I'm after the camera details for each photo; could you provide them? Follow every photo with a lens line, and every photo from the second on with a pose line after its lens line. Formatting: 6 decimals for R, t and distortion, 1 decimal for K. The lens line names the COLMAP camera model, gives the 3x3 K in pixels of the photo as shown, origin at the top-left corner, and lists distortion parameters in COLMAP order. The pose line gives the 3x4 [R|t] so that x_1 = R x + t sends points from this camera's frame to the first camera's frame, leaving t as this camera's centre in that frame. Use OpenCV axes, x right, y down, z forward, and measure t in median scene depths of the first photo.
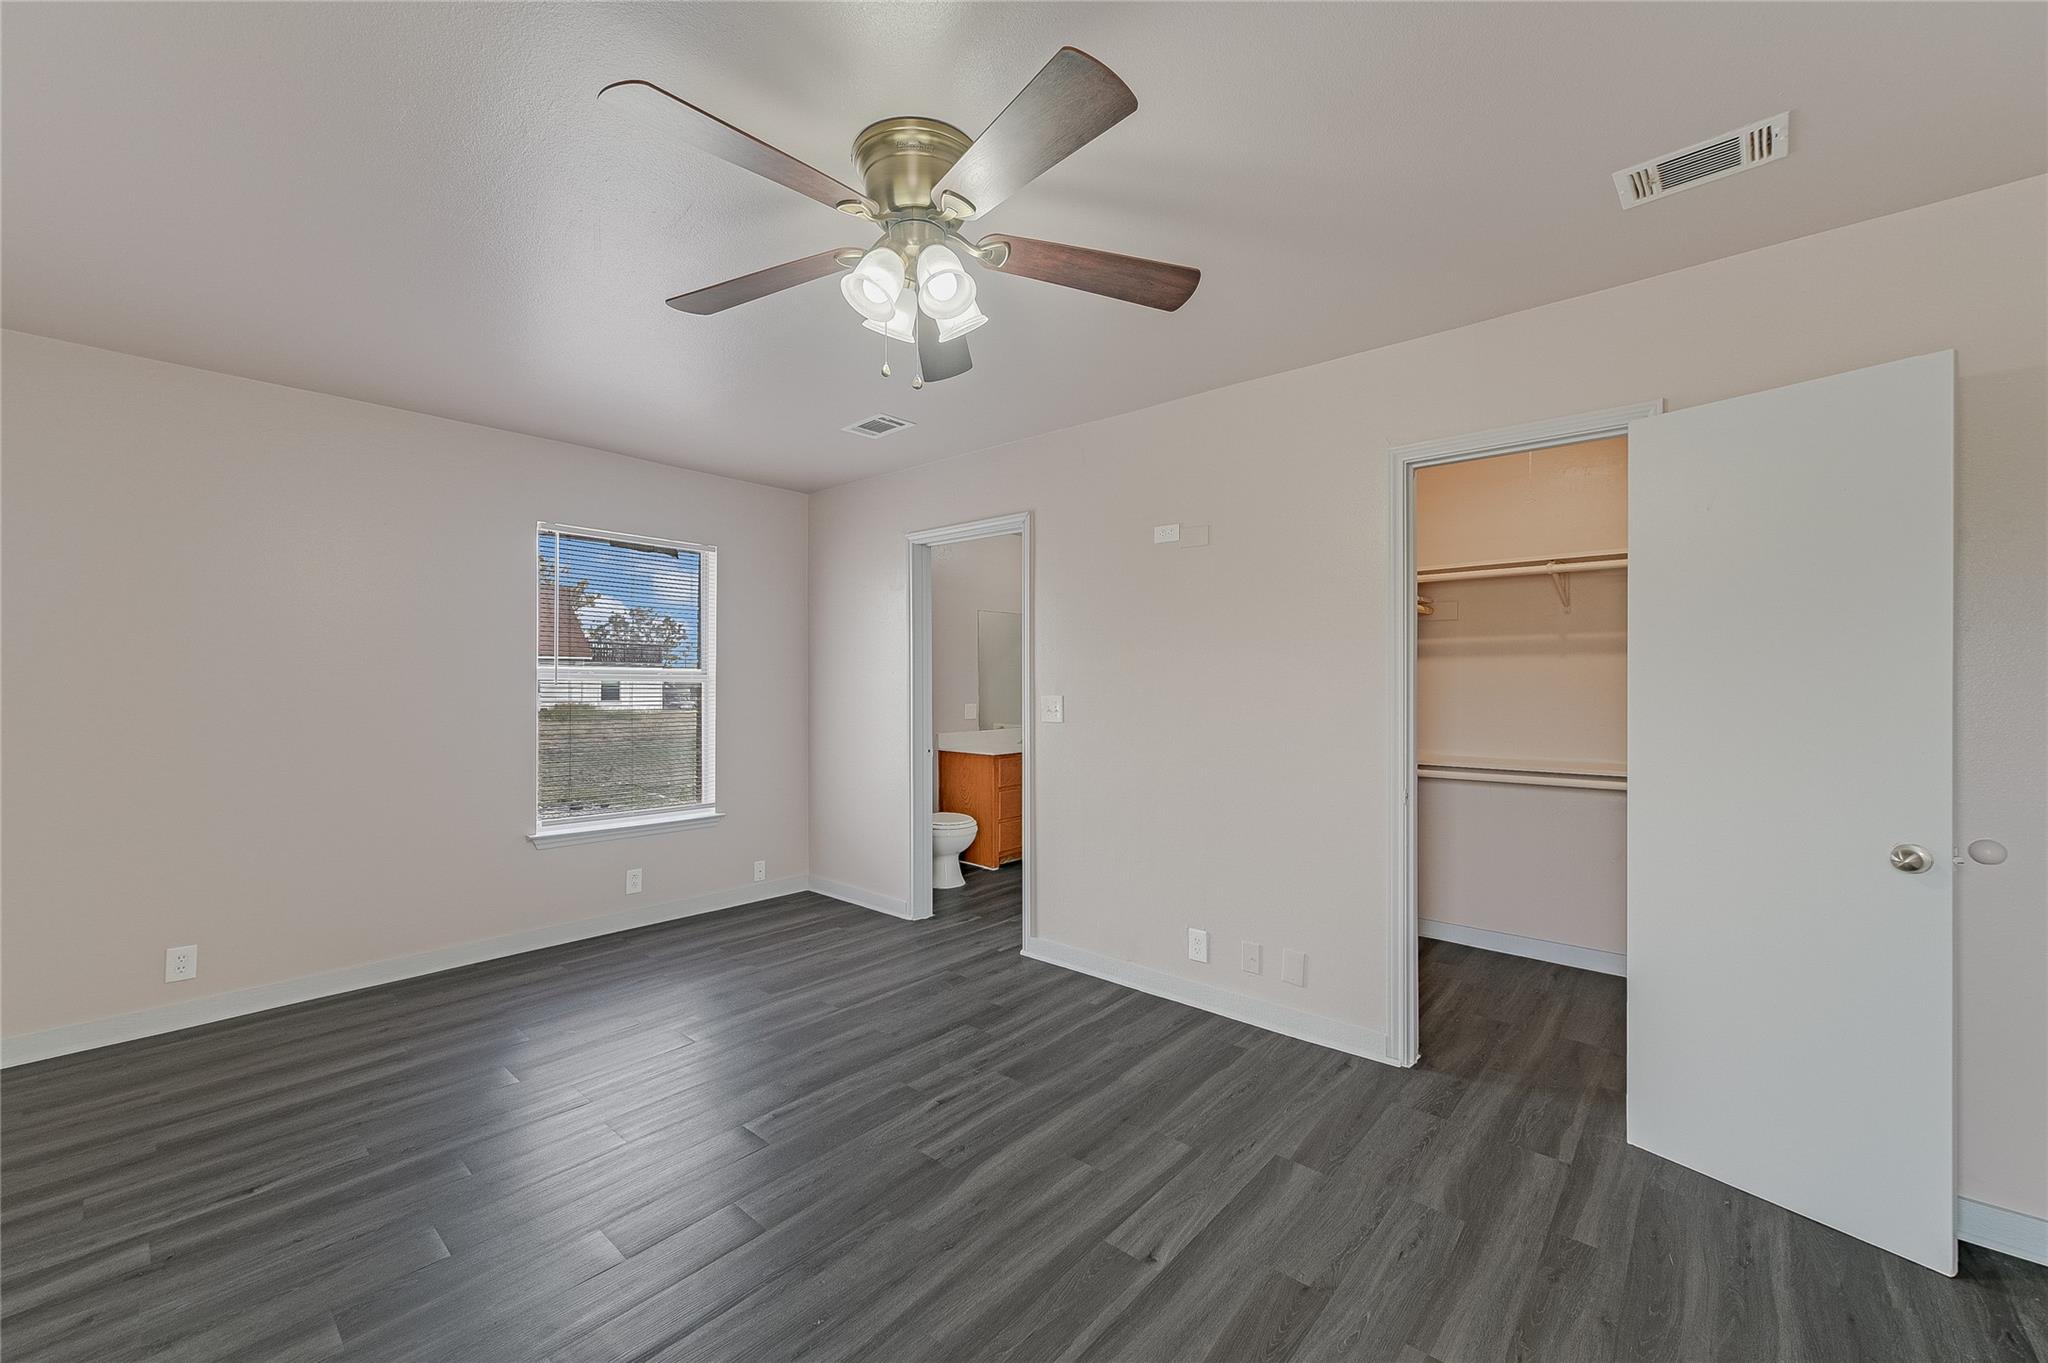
lens RADIAL K [[826.3, 0, 1024.0], [0, 826.3, 681.5], [0, 0, 1]] dist [-0.000915, 0.000067]
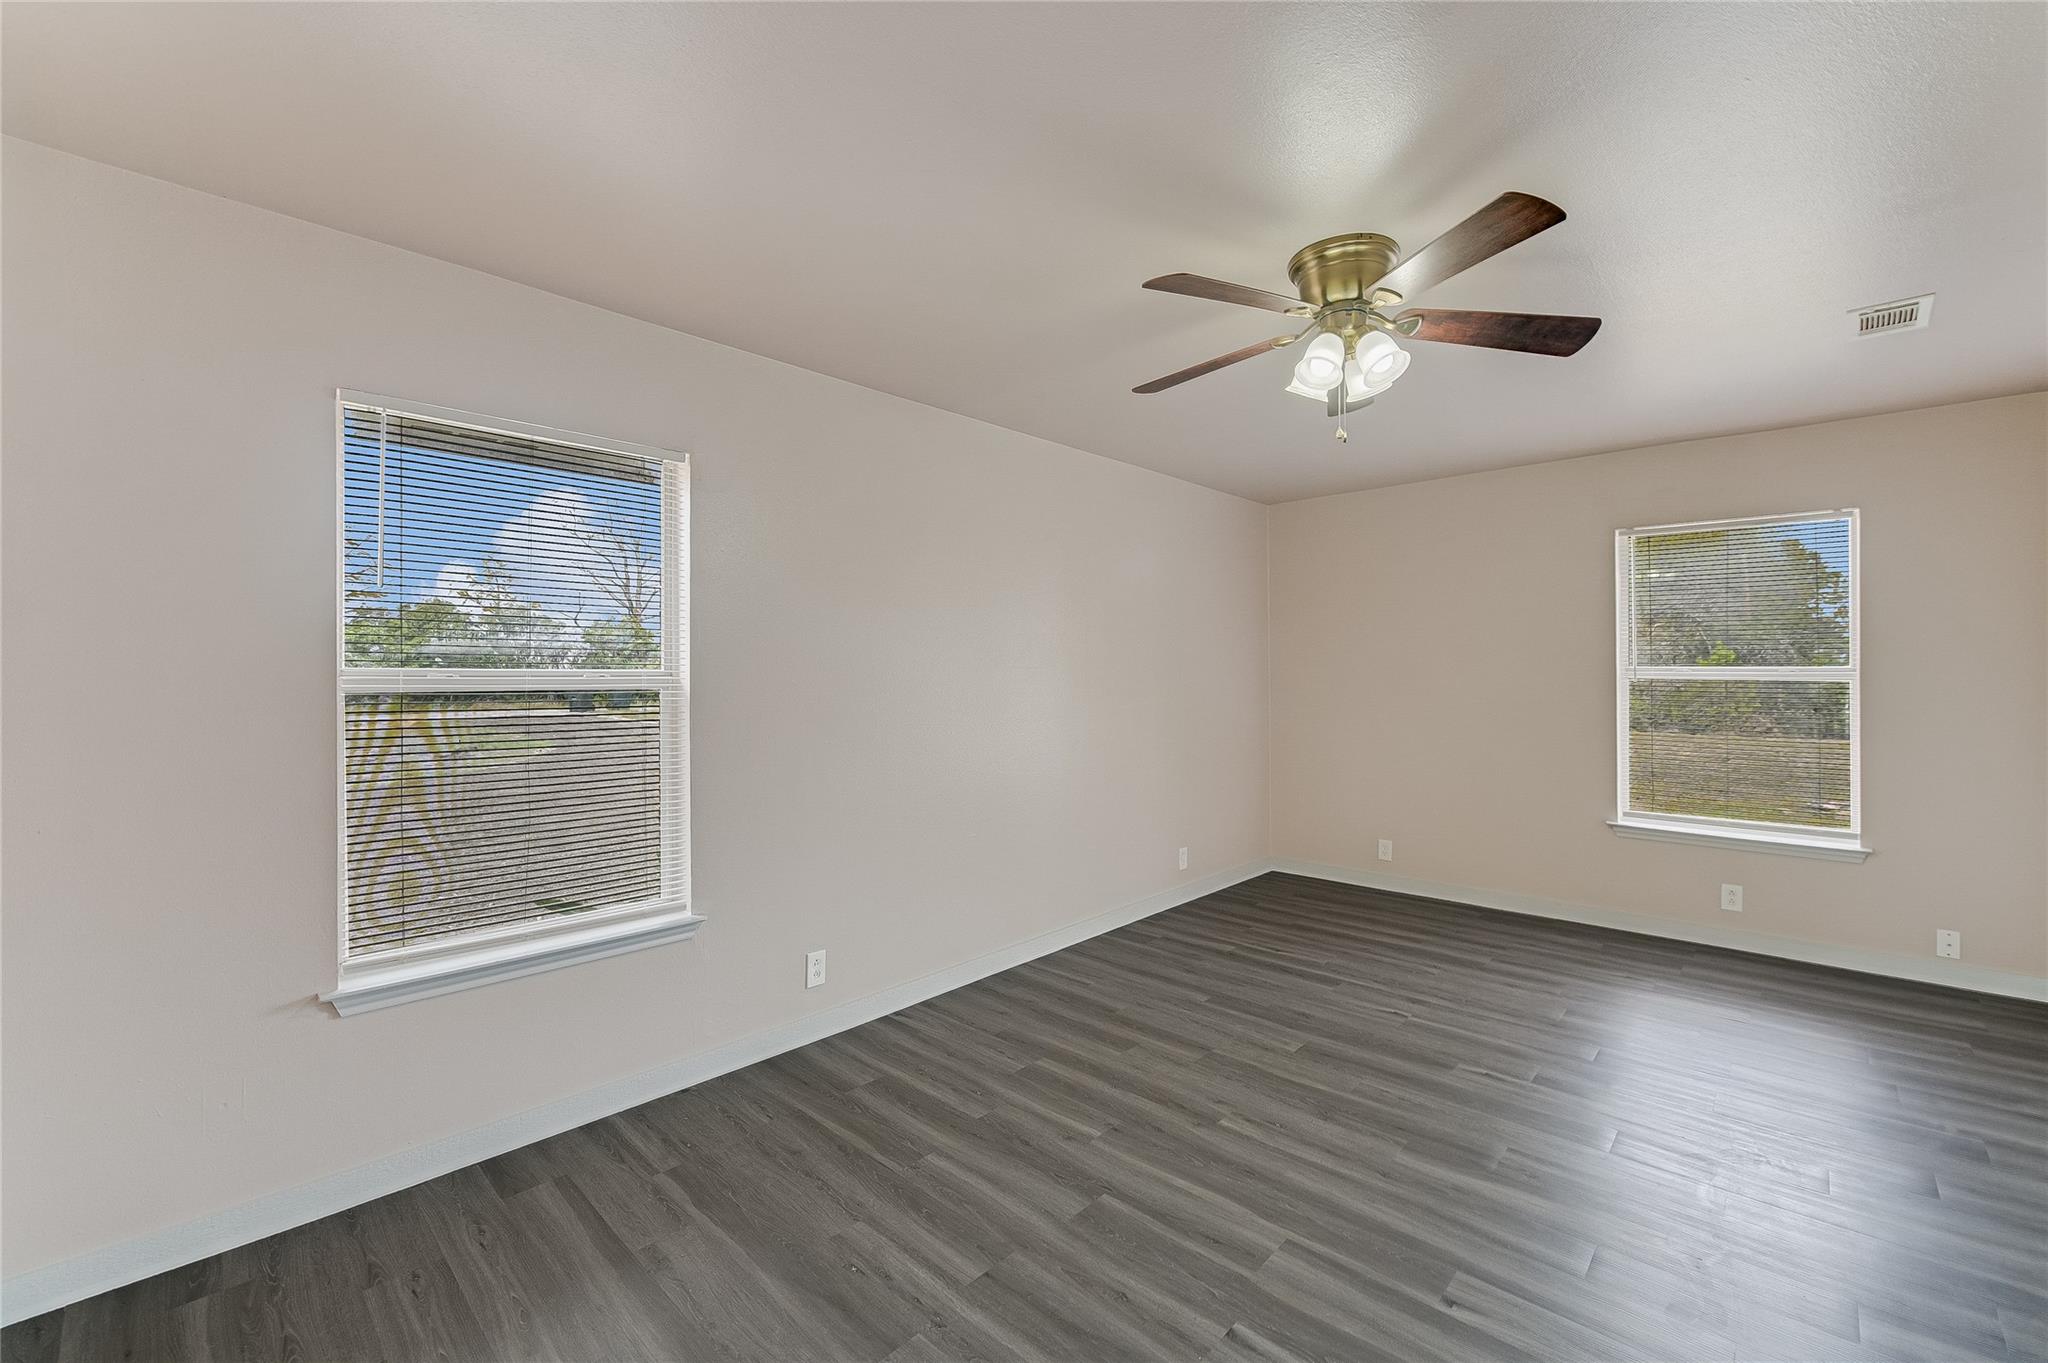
lens RADIAL K [[826.3, 0, 1024.0], [0, 826.3, 681.5], [0, 0, 1]] dist [-0.000915, 0.000067]
pose [[-0.051622, 0.007081, -0.998642, 0.986901], [0.009616, 0.999932, 0.006593, -0.036898], [0.998620, -0.009263, -0.051687, 0.480584]]
